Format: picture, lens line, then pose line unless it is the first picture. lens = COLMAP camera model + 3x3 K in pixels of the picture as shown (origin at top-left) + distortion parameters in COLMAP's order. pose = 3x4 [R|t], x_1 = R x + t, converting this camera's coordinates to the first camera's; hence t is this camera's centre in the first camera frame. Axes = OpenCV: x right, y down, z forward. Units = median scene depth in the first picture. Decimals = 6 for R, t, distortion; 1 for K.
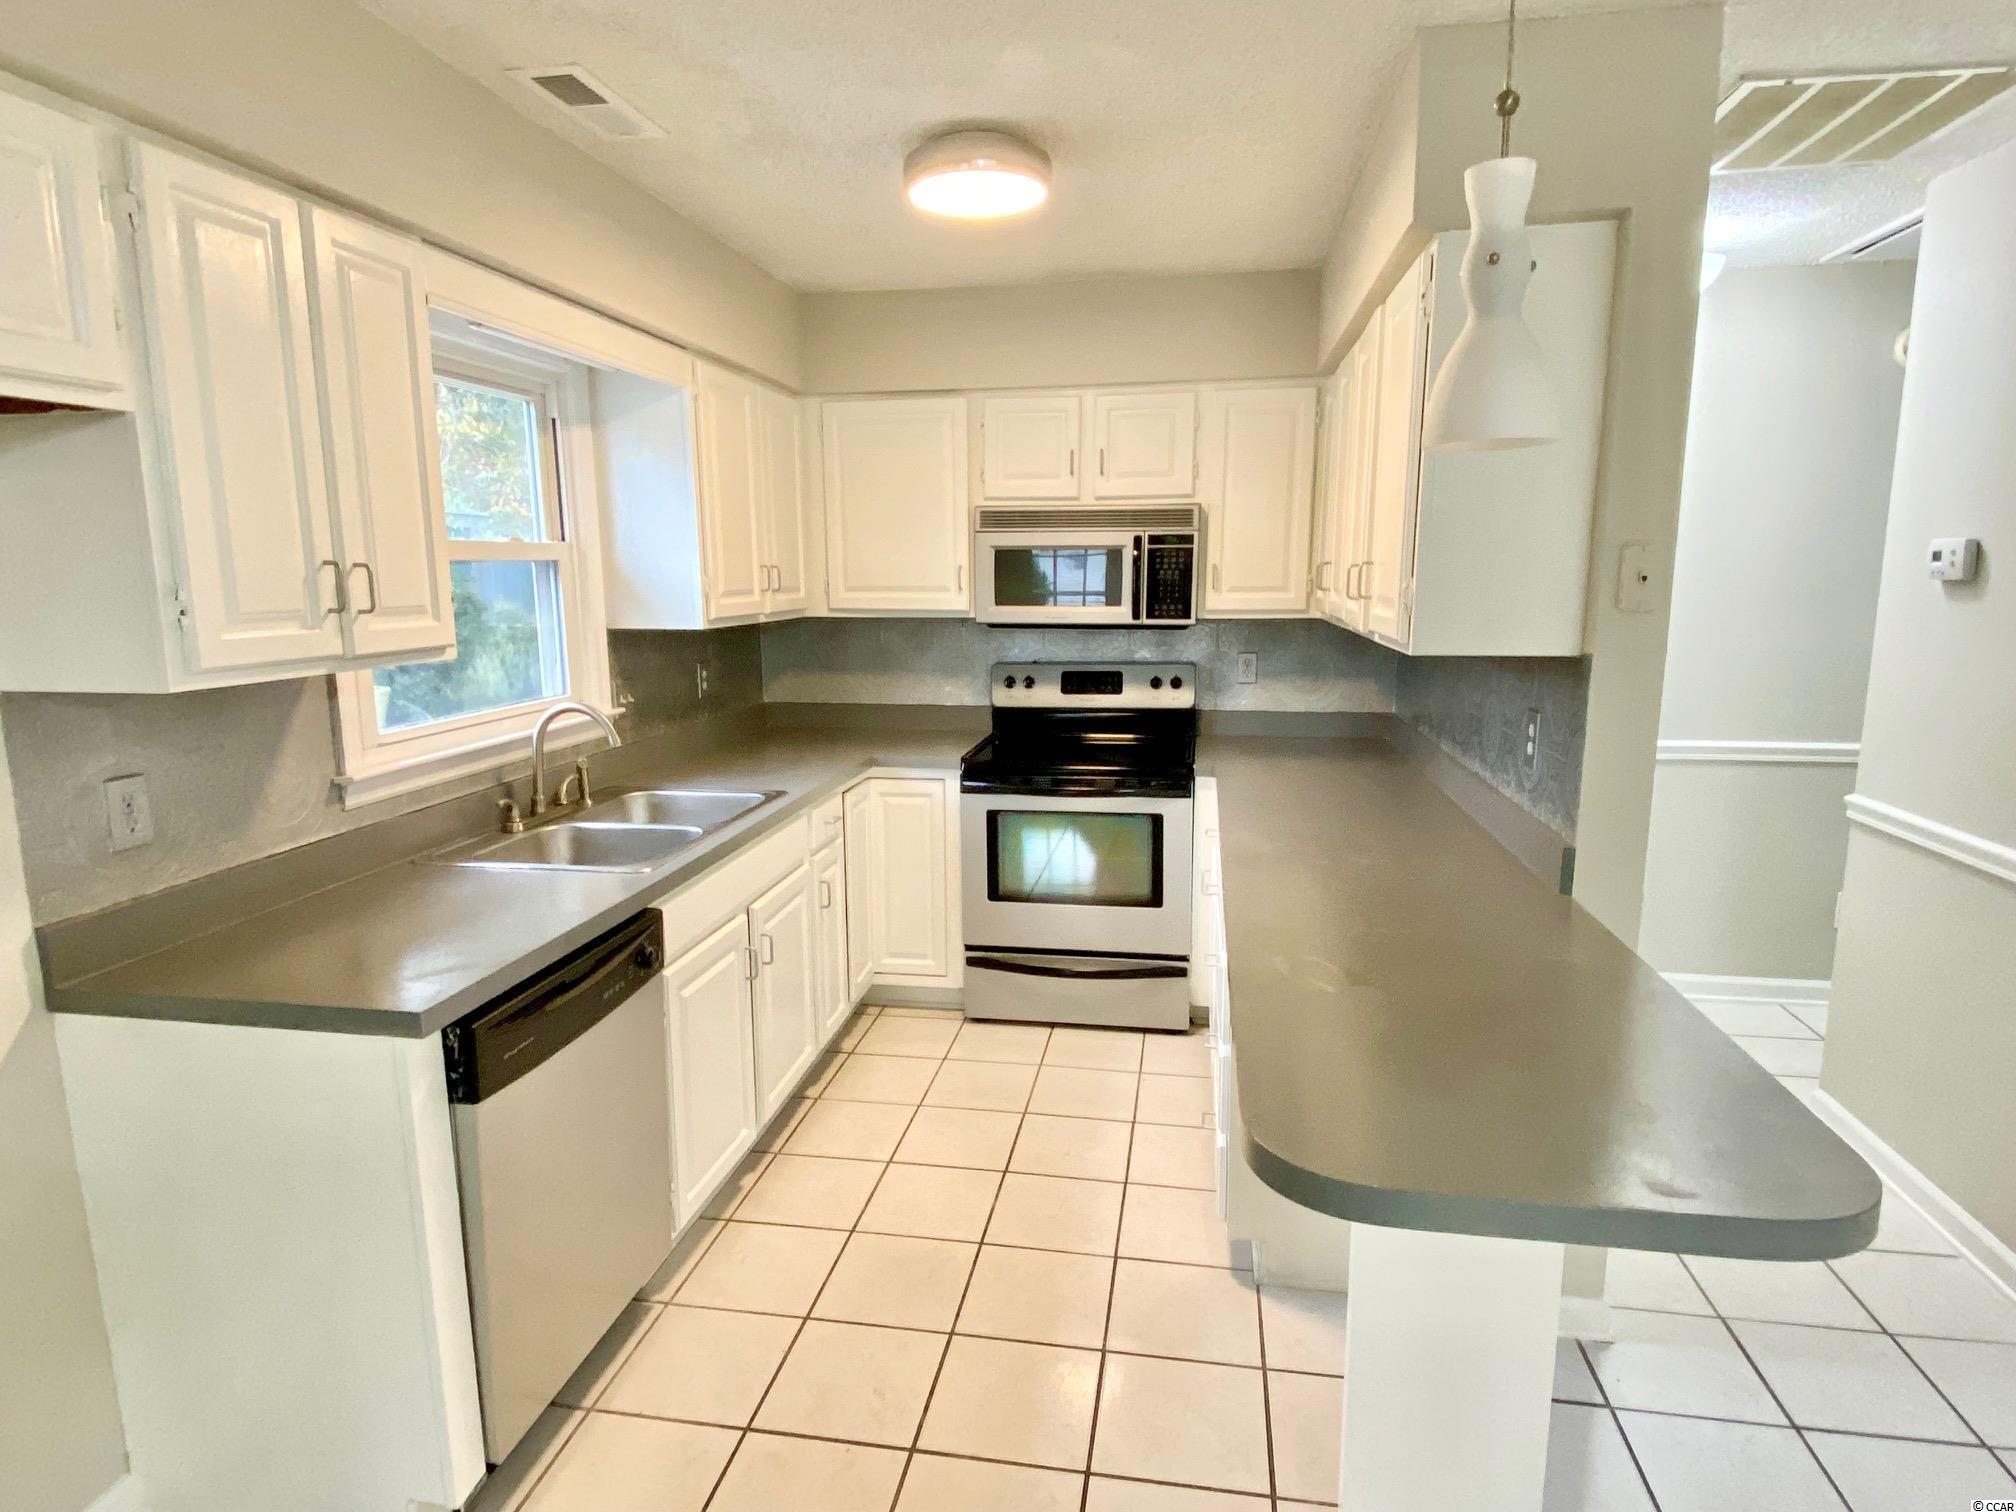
lens RADIAL K [[1107.2, 0, 1008.0], [0, 1107.2, 756.0], [0, 0, 1]] dist [0.032429, -0.031783]
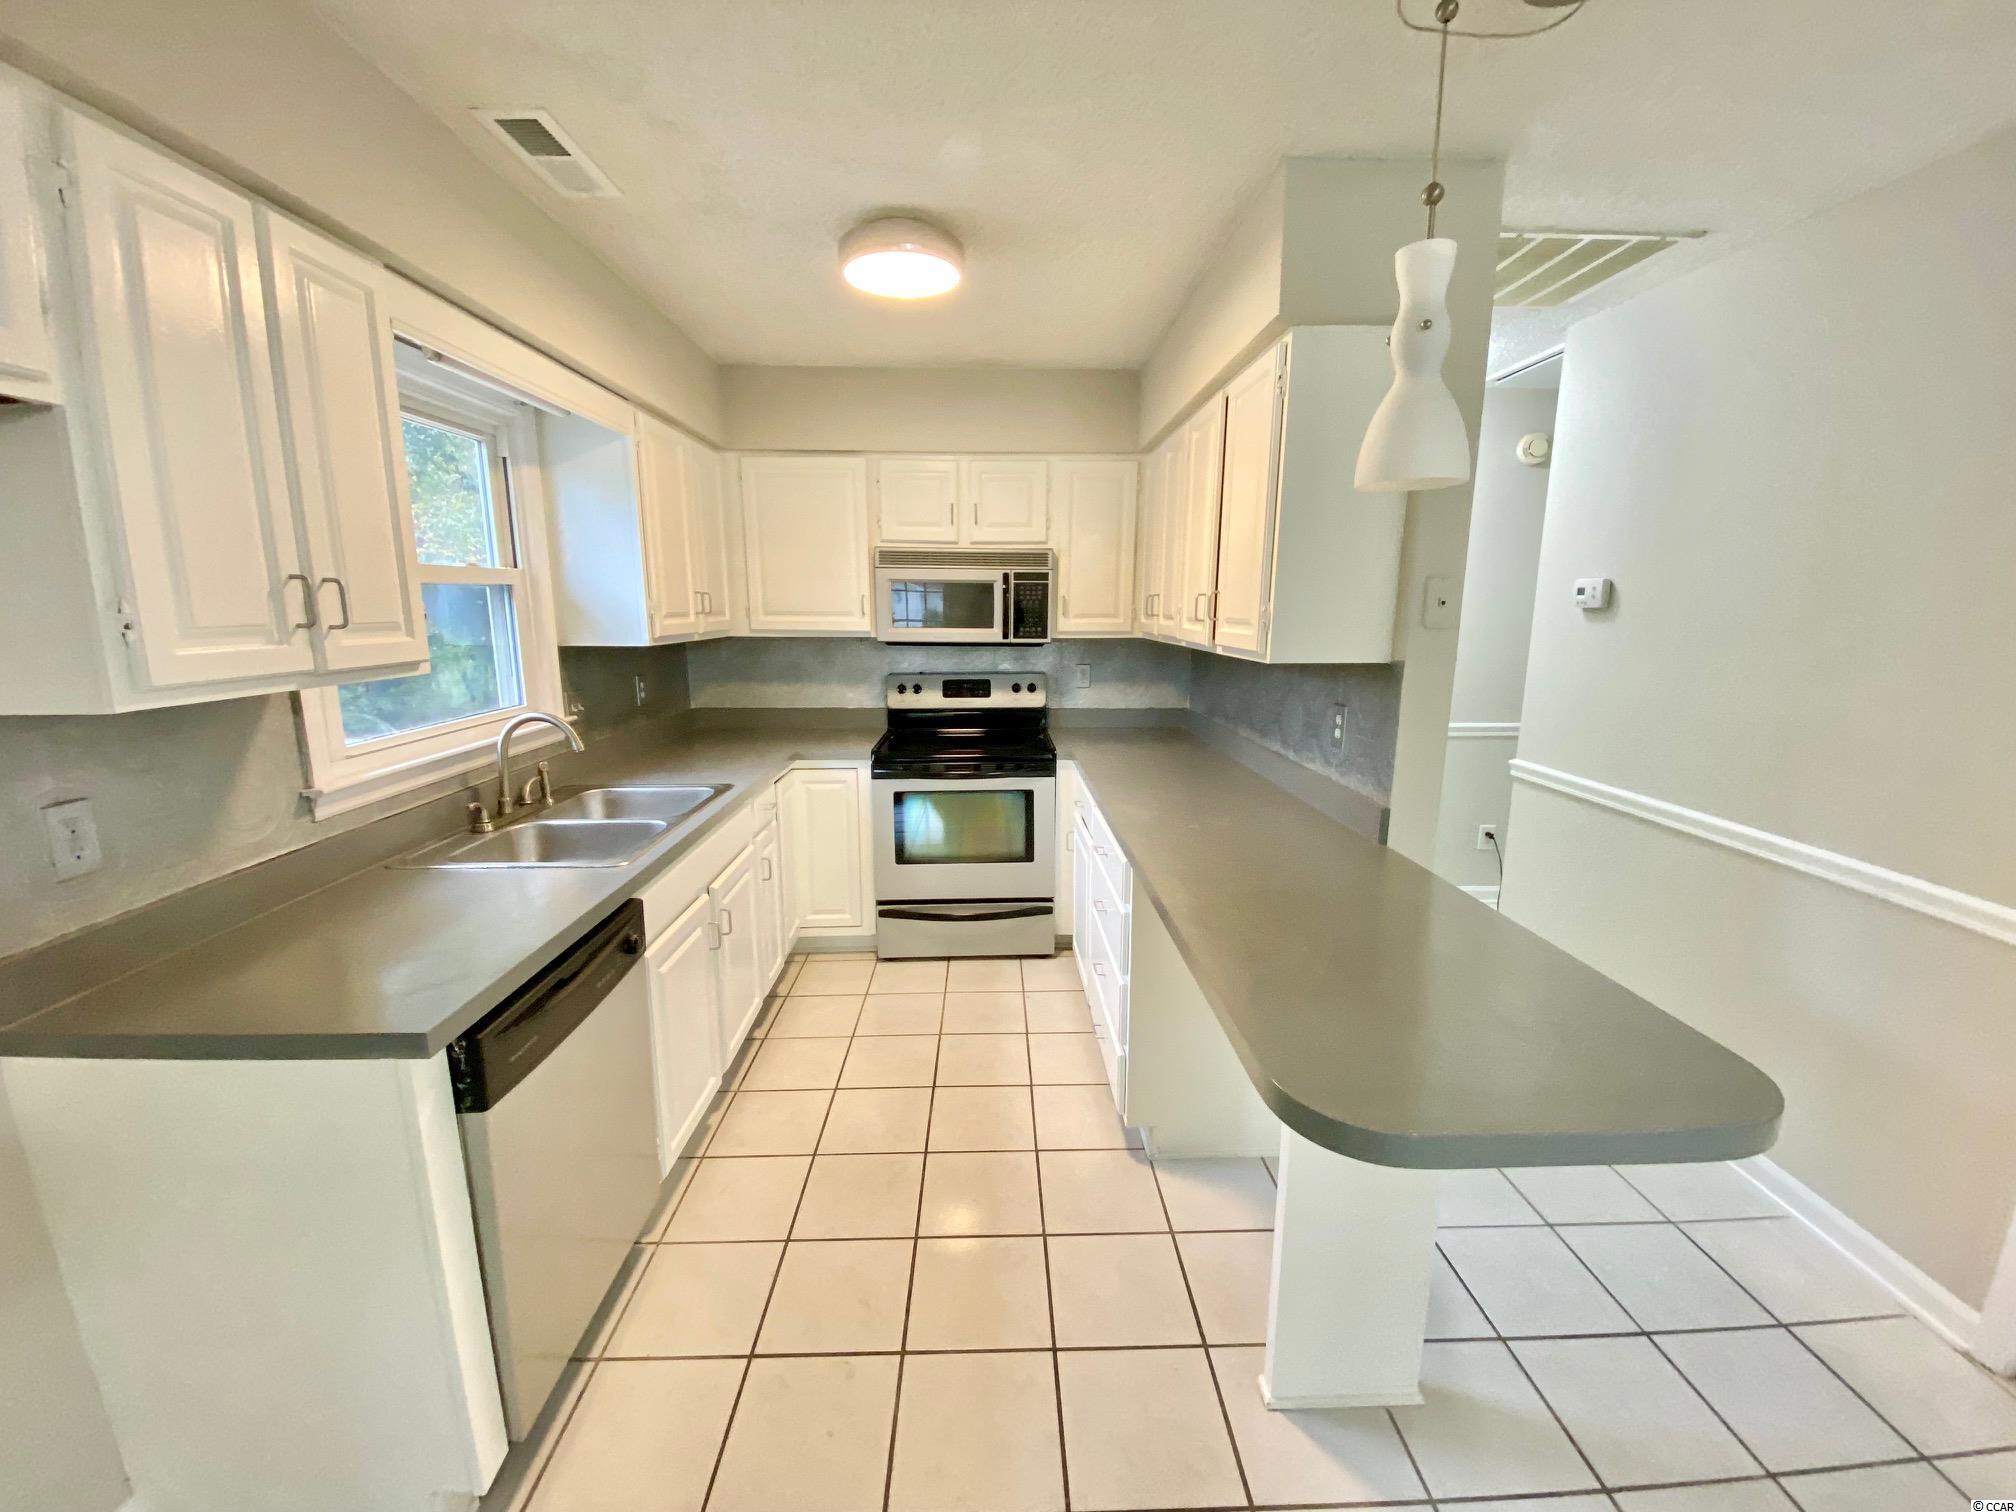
lens RADIAL K [[804.9, 0, 1006.8], [0, 804.9, 755.1], [0, 0, 1]] dist [0.017497, -0.017698]
pose [[0.980603, -0.030000, 0.193693, -0.082303], [0.026809, 0.999459, 0.019077, -0.007950], [-0.194161, -0.013514, 0.980877, 0.108174]]
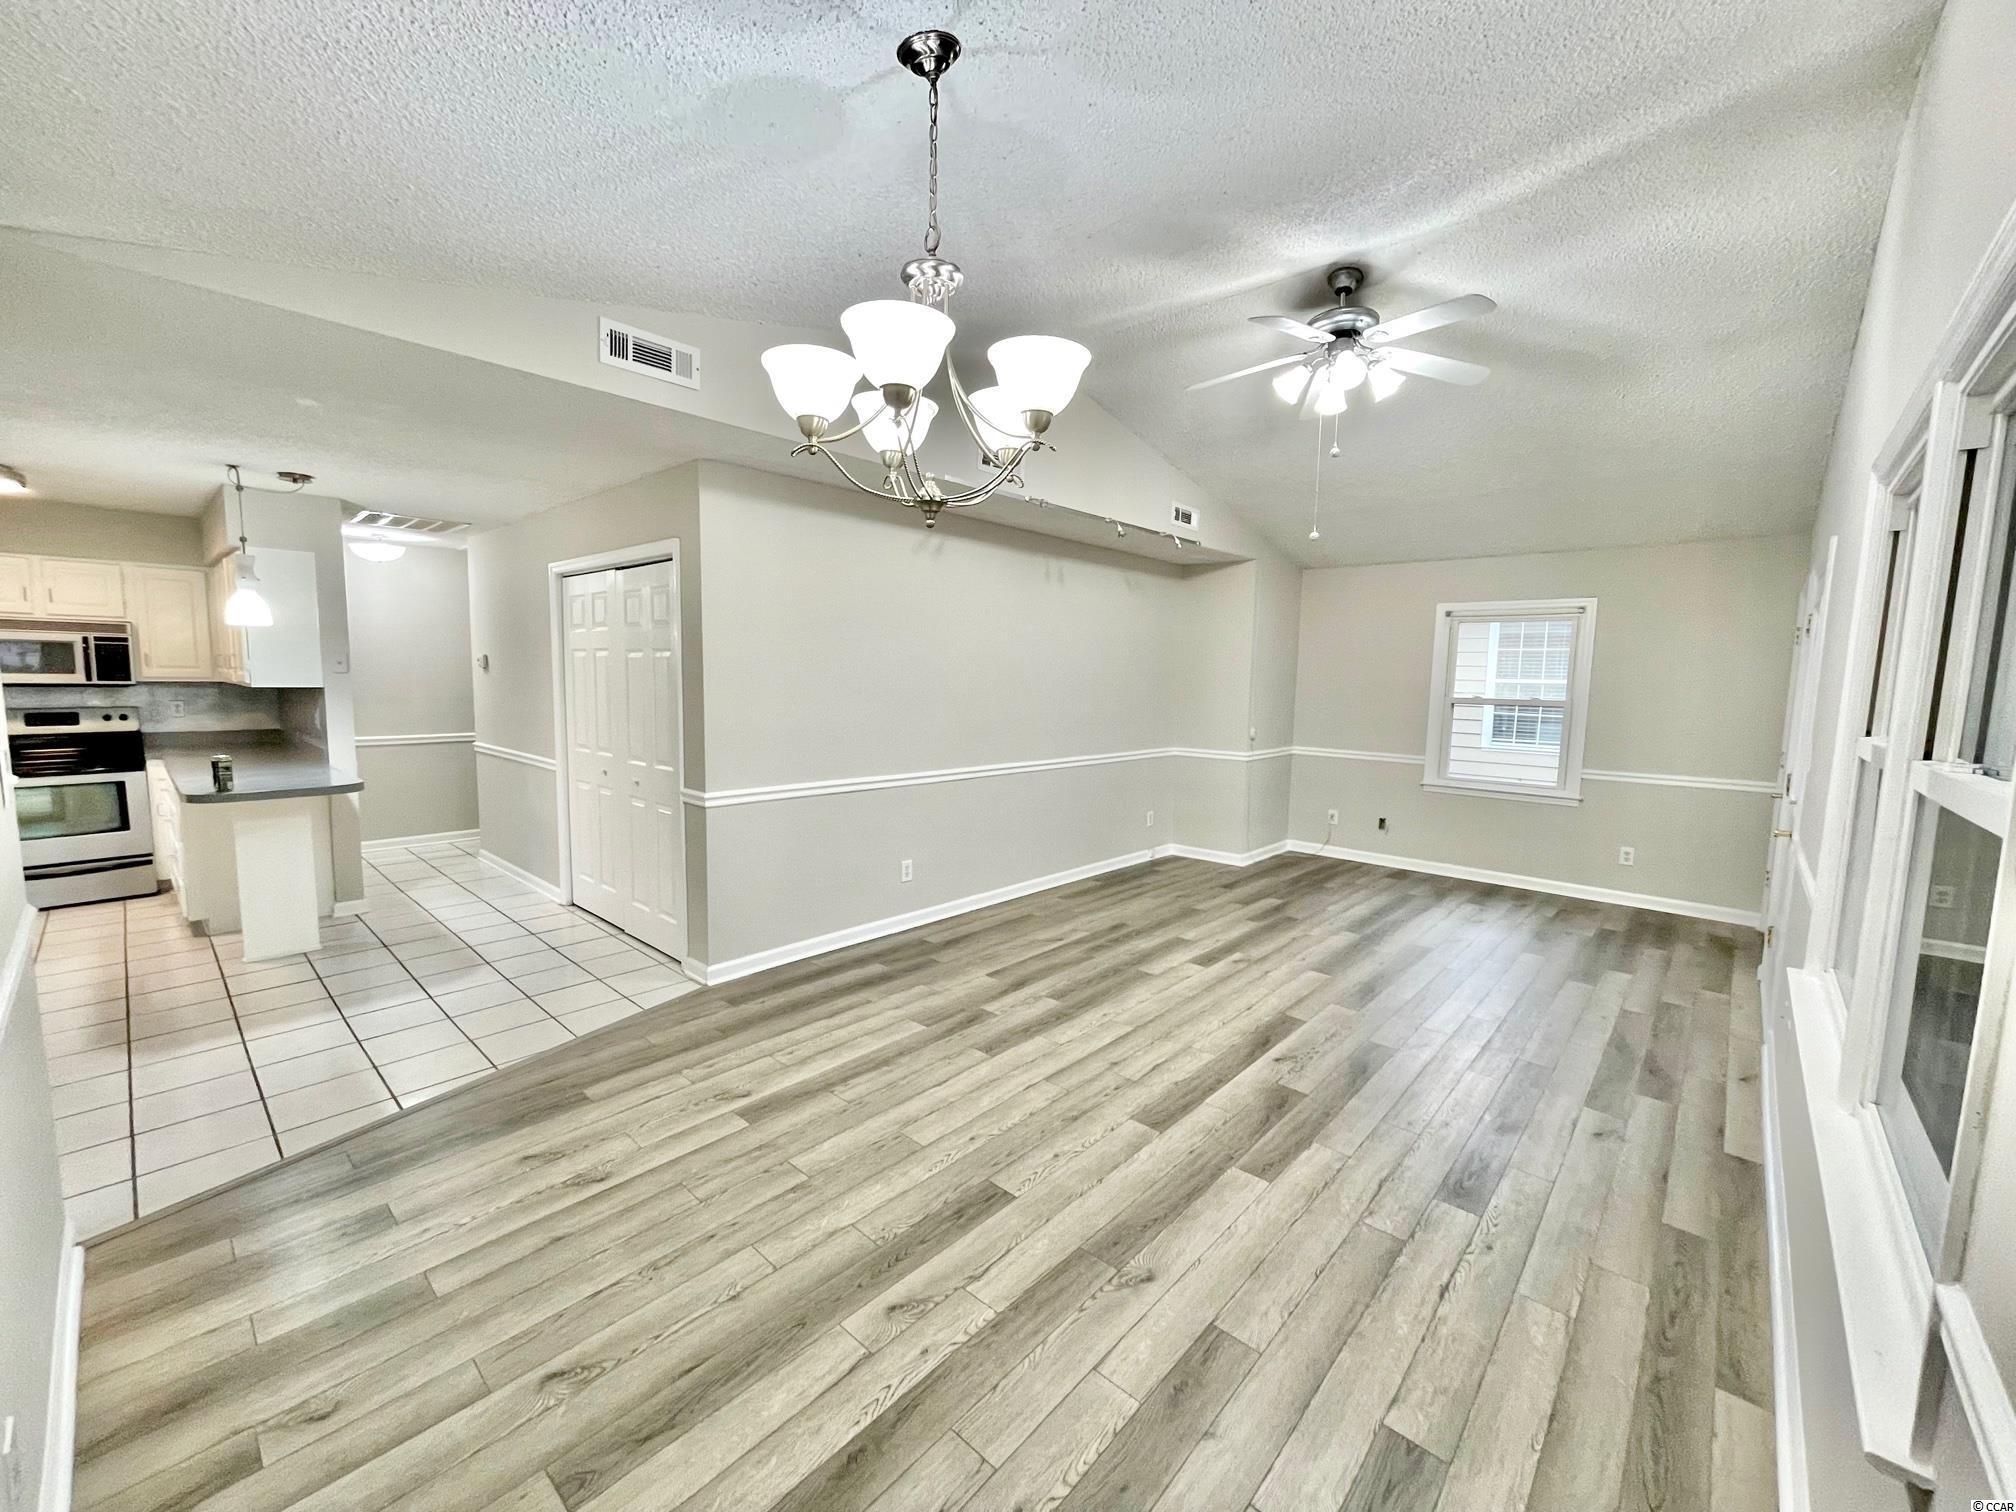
lens RADIAL K [[811.1, 0, 1000.3], [0, 811.1, 756.4], [0, 0, 1]] dist [-0.006467, 0.003229]
pose [[0.538085, -0.072886, 0.839733, -0.257989], [0.122782, 0.992406, 0.007461, 0.220377], [-0.833900, 0.099089, 0.542948, -1.222953]]
